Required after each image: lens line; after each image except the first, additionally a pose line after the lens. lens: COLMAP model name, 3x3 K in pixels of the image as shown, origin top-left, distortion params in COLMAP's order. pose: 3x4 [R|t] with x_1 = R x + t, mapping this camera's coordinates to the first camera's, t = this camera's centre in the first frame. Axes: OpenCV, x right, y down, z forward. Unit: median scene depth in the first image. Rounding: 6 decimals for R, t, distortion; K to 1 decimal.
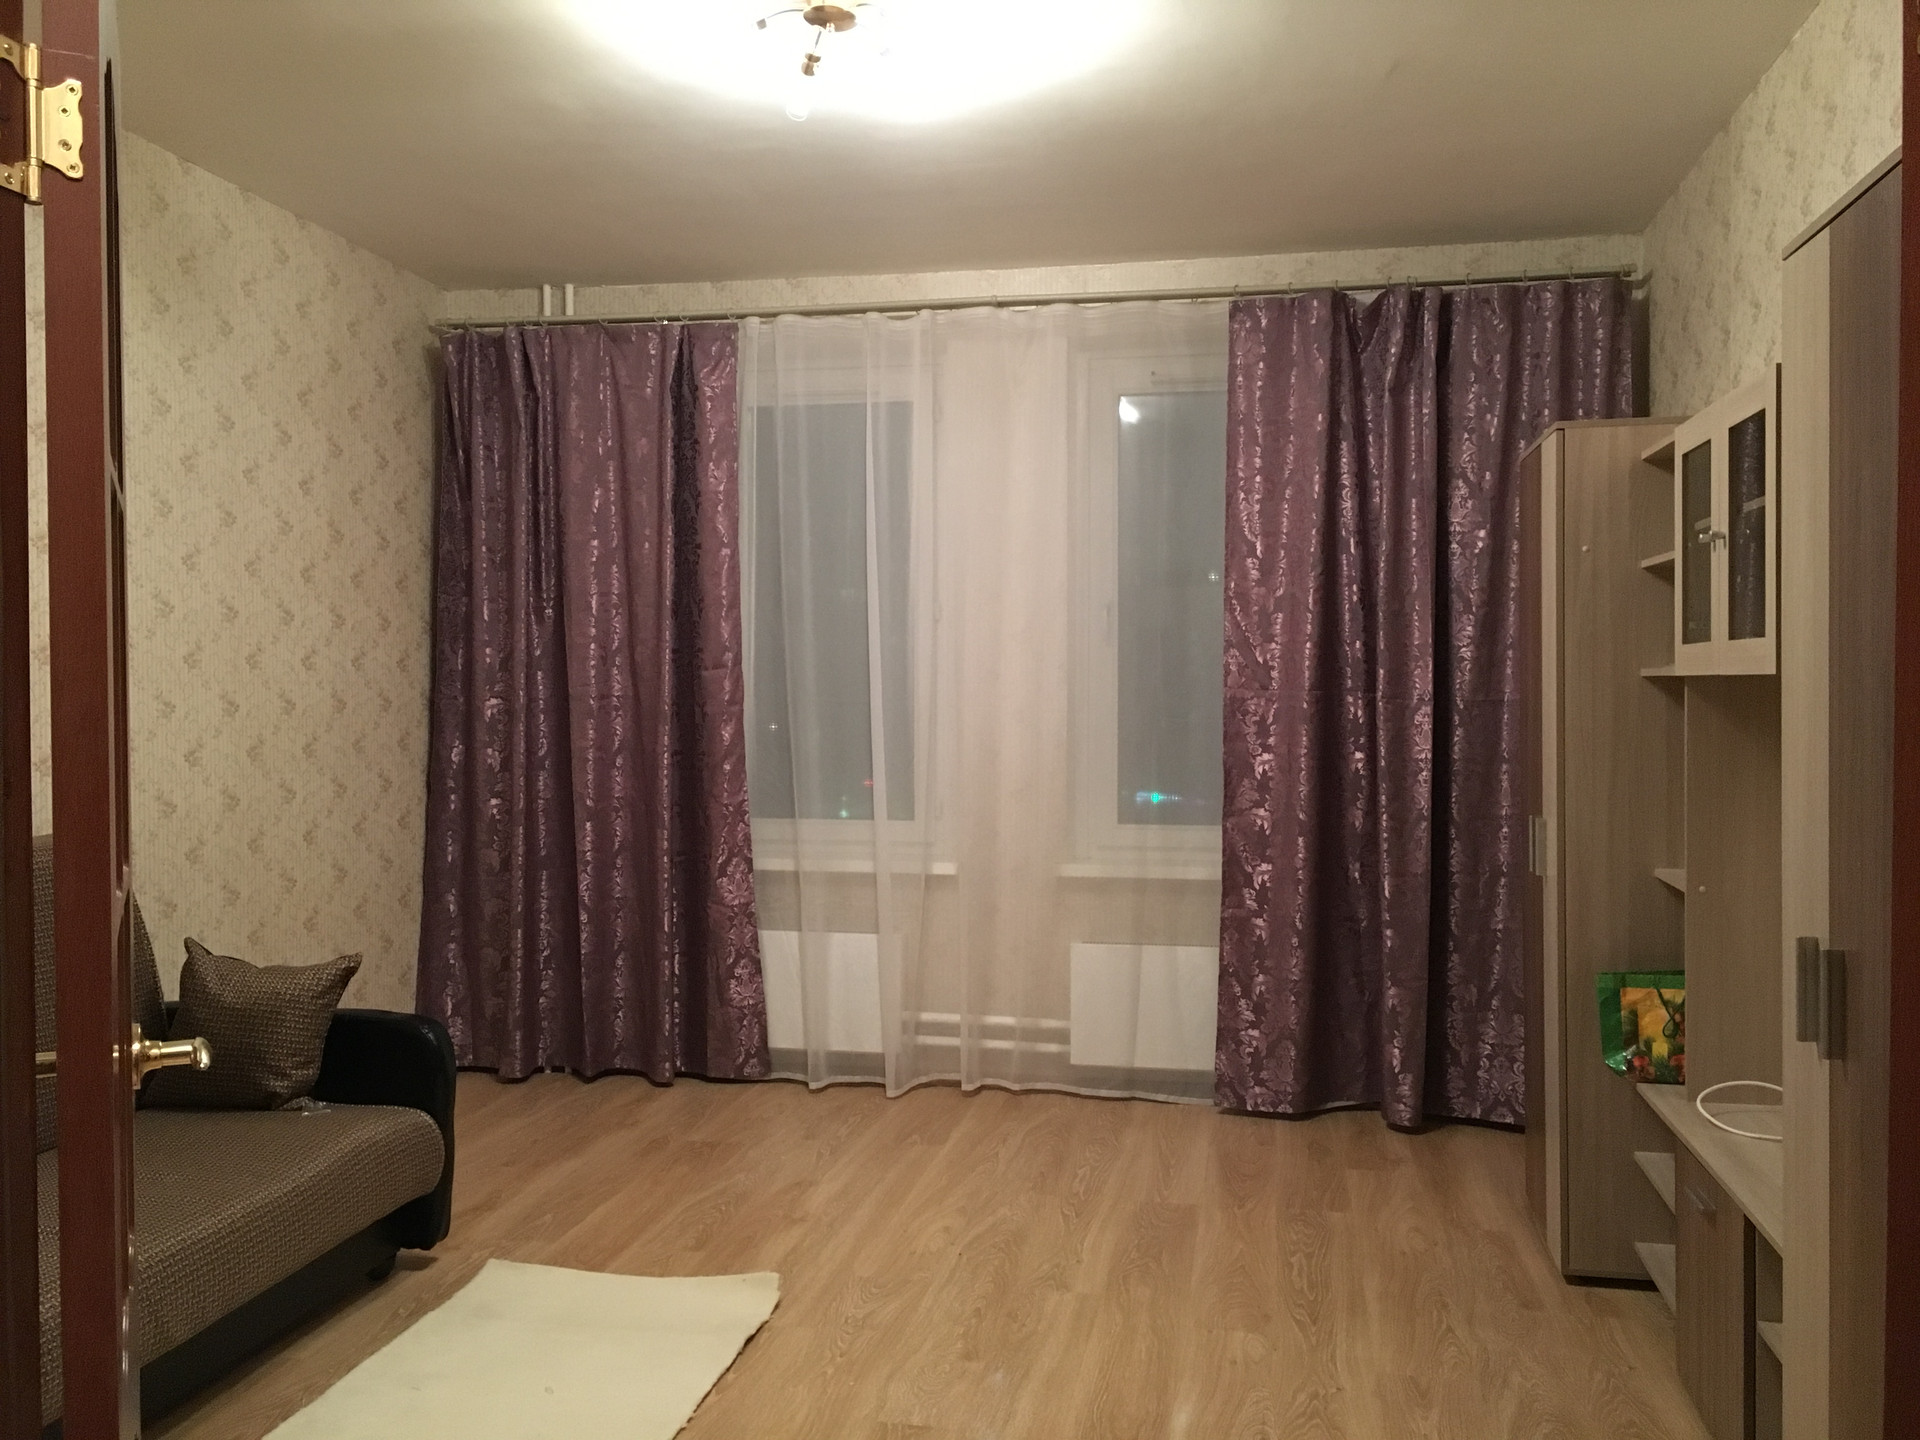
lens RADIAL K [[1608.1, 0, 949.6], [0, 1608.1, 724.4], [0, 0, 1]] dist [0.062546, -0.089235]
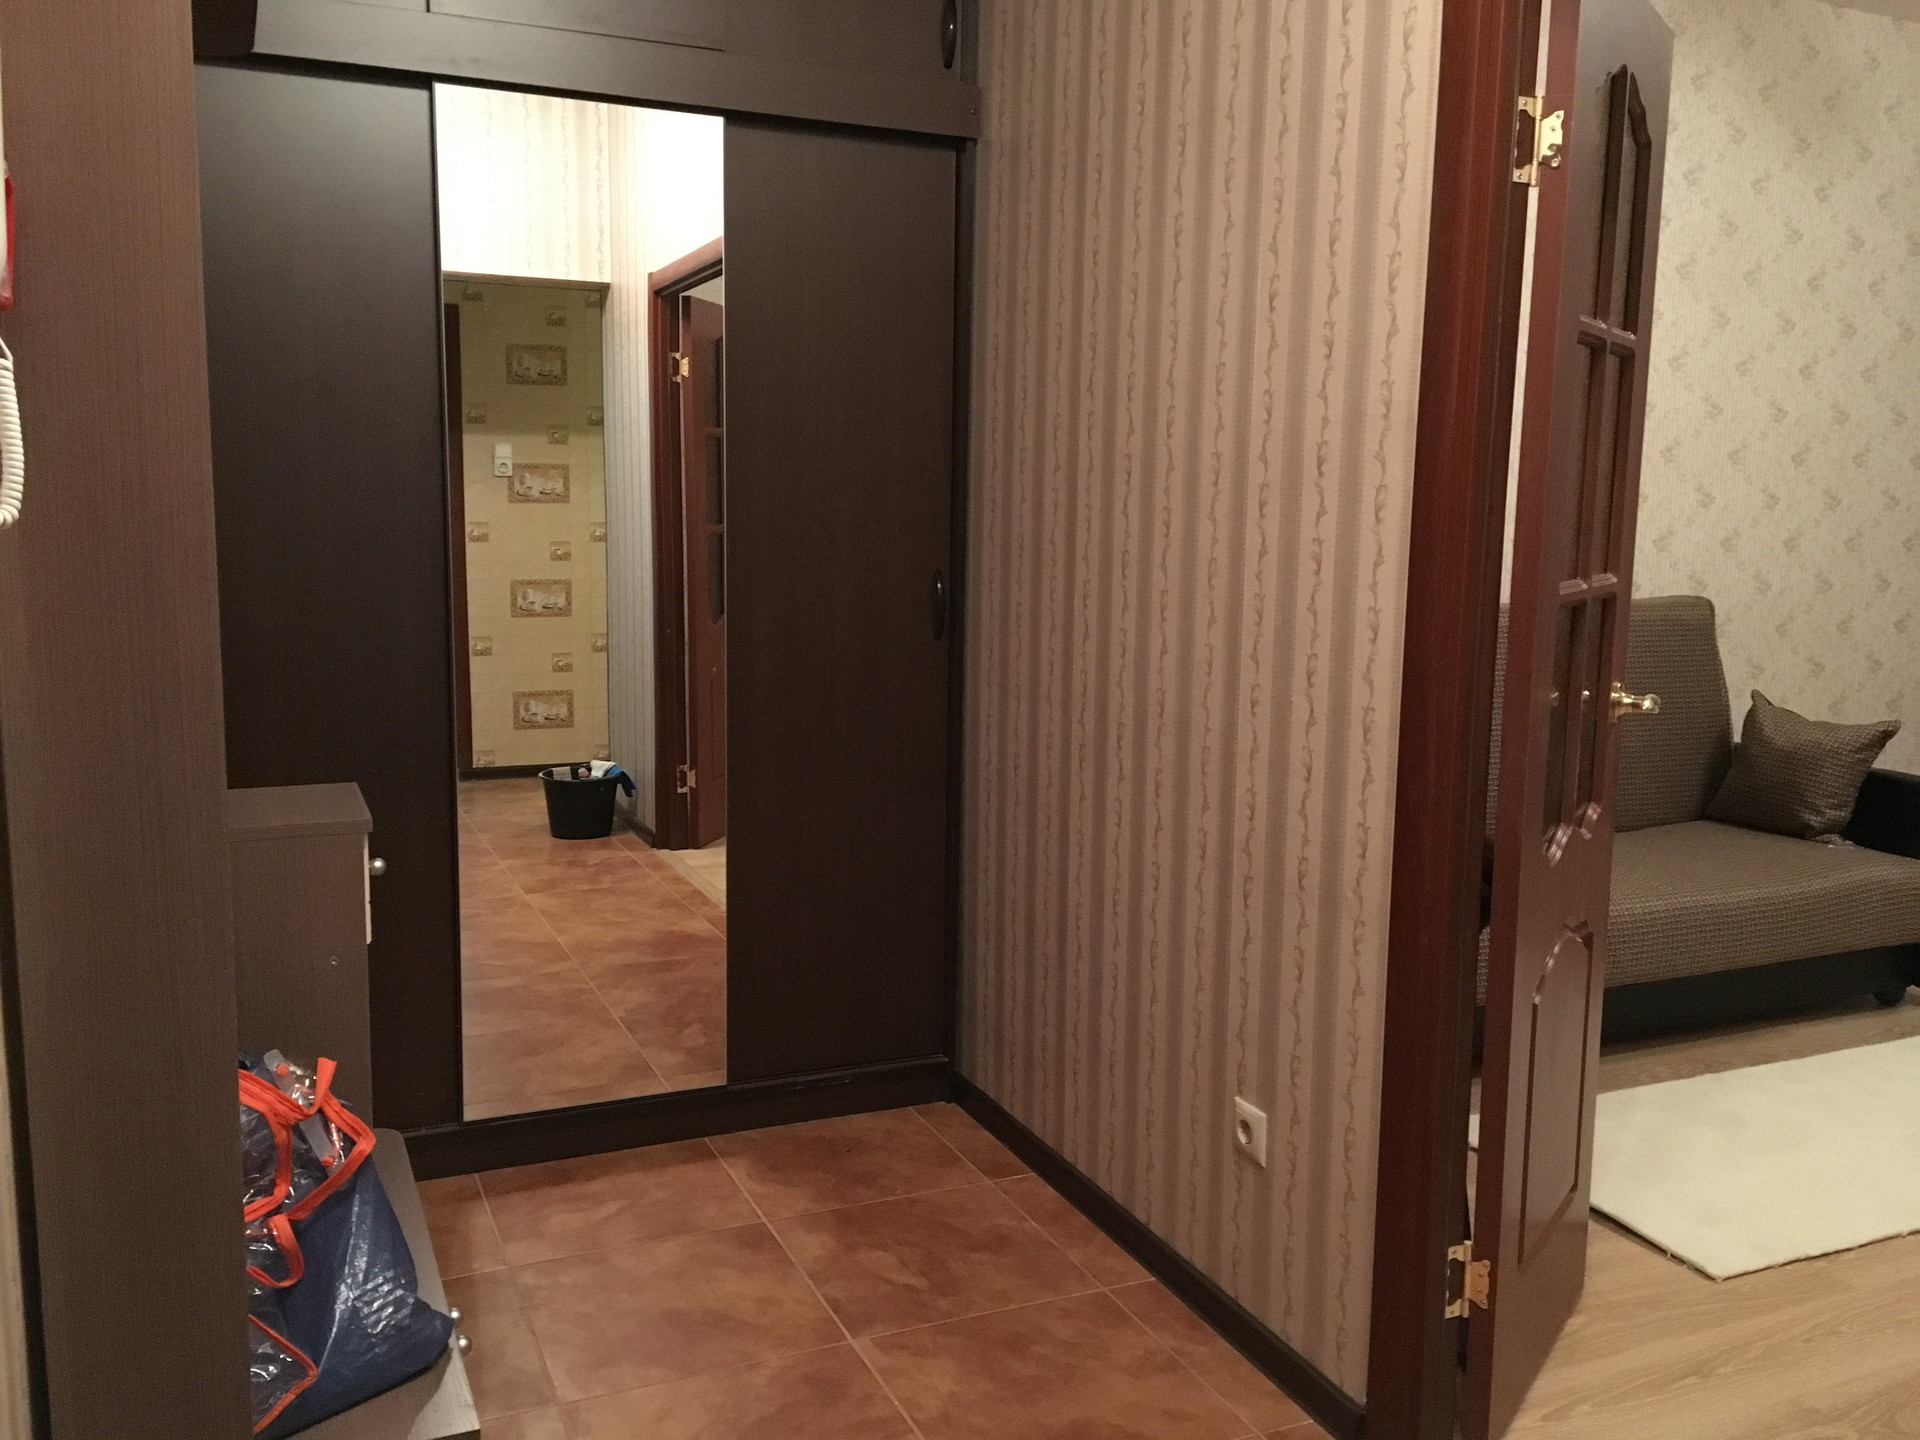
lens RADIAL K [[1608.1, 0, 958.0], [0, 1608.1, 723.3], [0, 0, 1]] dist [0.062546, -0.089235]
pose [[0.566805, 0.131471, -0.813294, 0.154681], [-0.040534, 0.990440, 0.131858, 0.018171], [0.822854, -0.041772, 0.566715, -0.148750]]
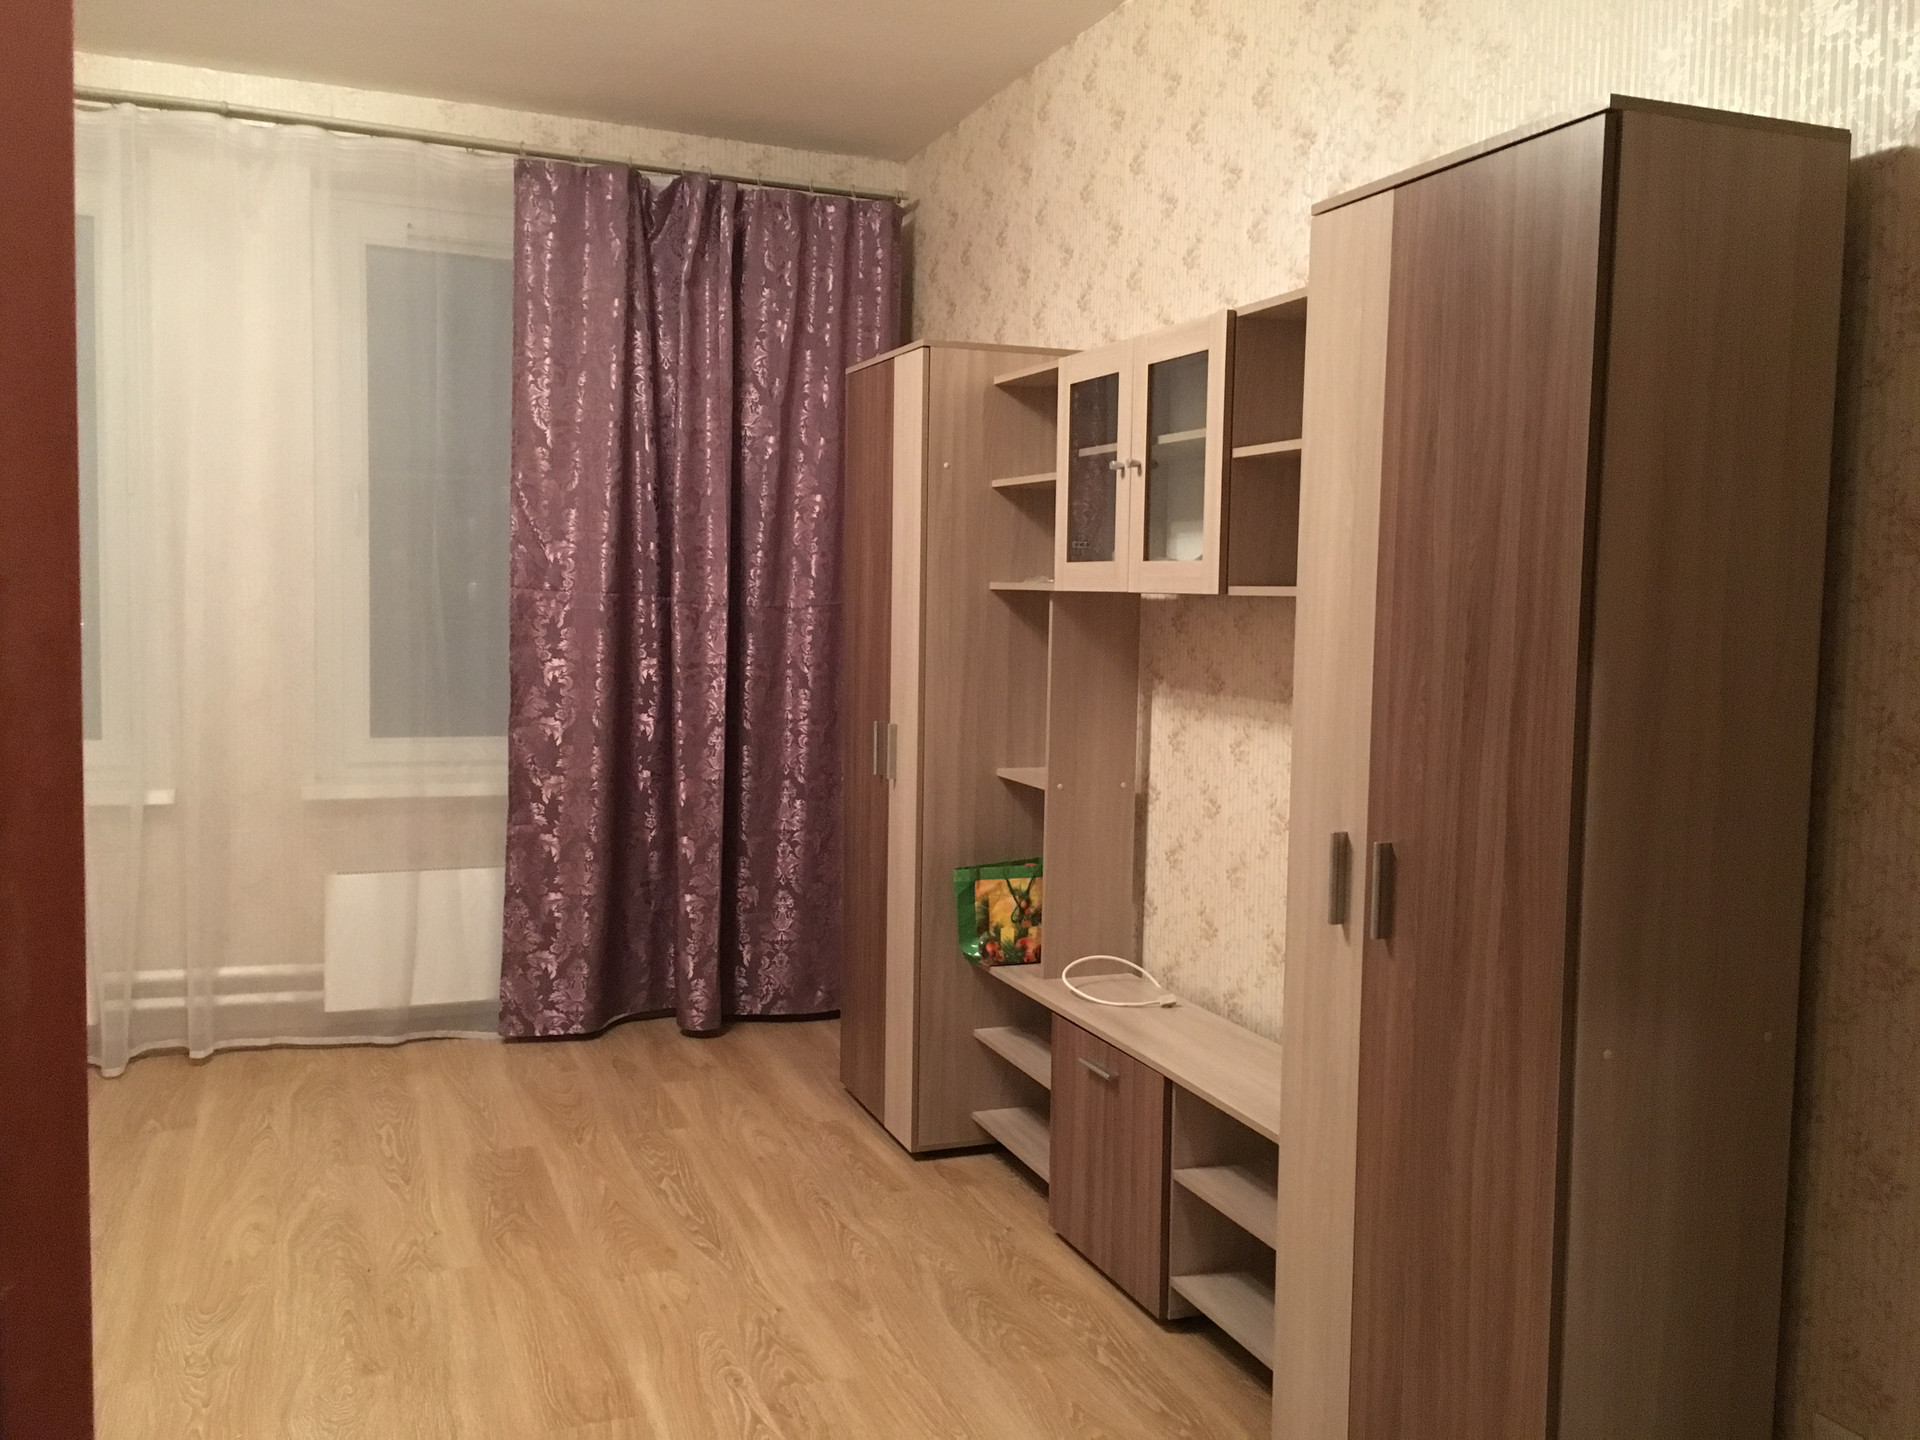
lens RADIAL K [[1608.1, 0, 960.6], [0, 1608.1, 722.6], [0, 0, 1]] dist [0.062546, -0.089235]
pose [[0.837146, -0.021414, 0.546560, -0.129287], [-0.012546, 0.998219, 0.058325, -0.002699], [-0.546835, -0.055684, 0.835387, 0.091989]]
